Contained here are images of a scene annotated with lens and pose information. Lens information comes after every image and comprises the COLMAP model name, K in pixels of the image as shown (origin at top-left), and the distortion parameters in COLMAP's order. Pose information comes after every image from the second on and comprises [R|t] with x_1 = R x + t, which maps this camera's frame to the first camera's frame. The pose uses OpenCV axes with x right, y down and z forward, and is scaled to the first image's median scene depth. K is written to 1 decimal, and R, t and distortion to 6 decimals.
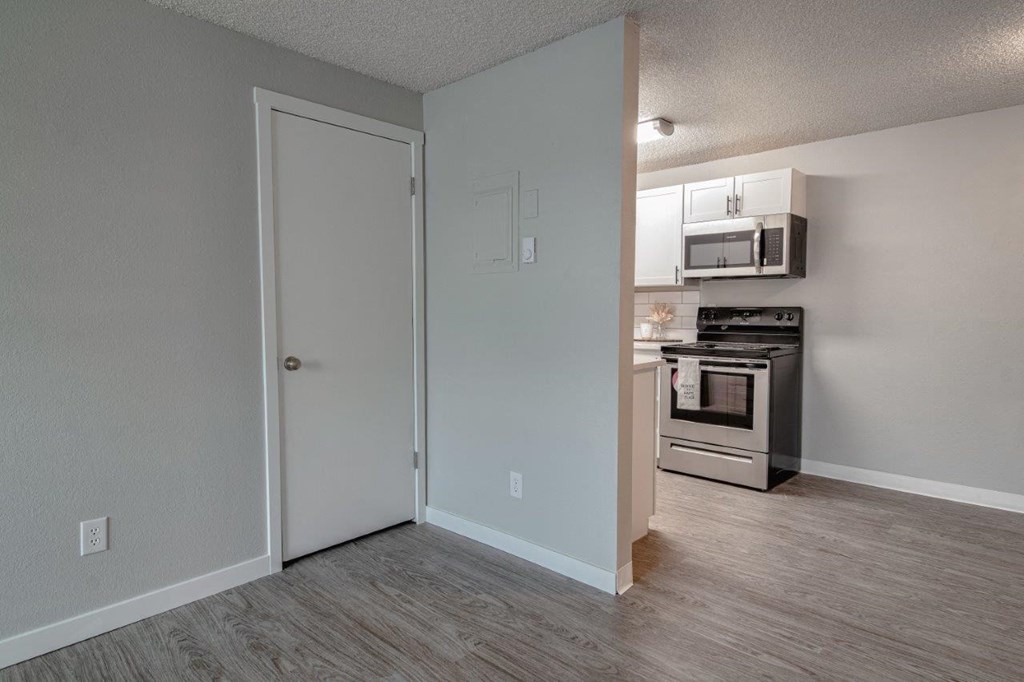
lens RADIAL K [[577.9, 0, 513.0], [0, 577.9, 338.6], [0, 0, 1]] dist [-0.000717, 0.000396]
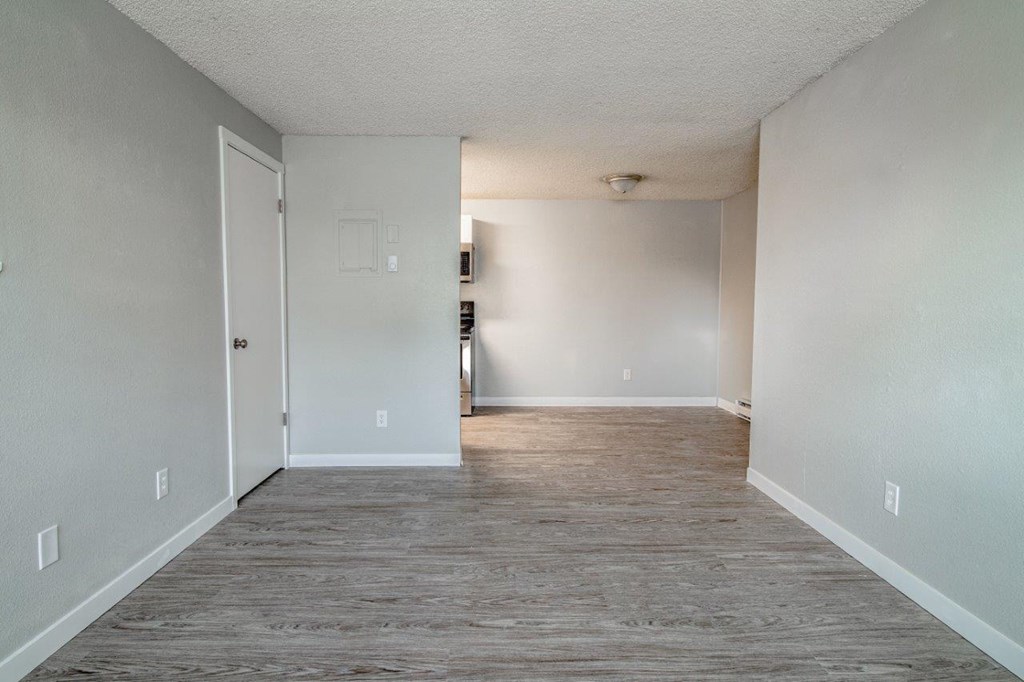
lens RADIAL K [[577.9, 0, 511.2], [0, 577.9, 339.1], [0, 0, 1]] dist [-0.000717, 0.000396]
pose [[0.715241, -0.041221, 0.697661, -0.839122], [0.035664, 0.999111, 0.022470, 0.025938], [-0.697967, 0.008810, 0.716075, -0.329396]]
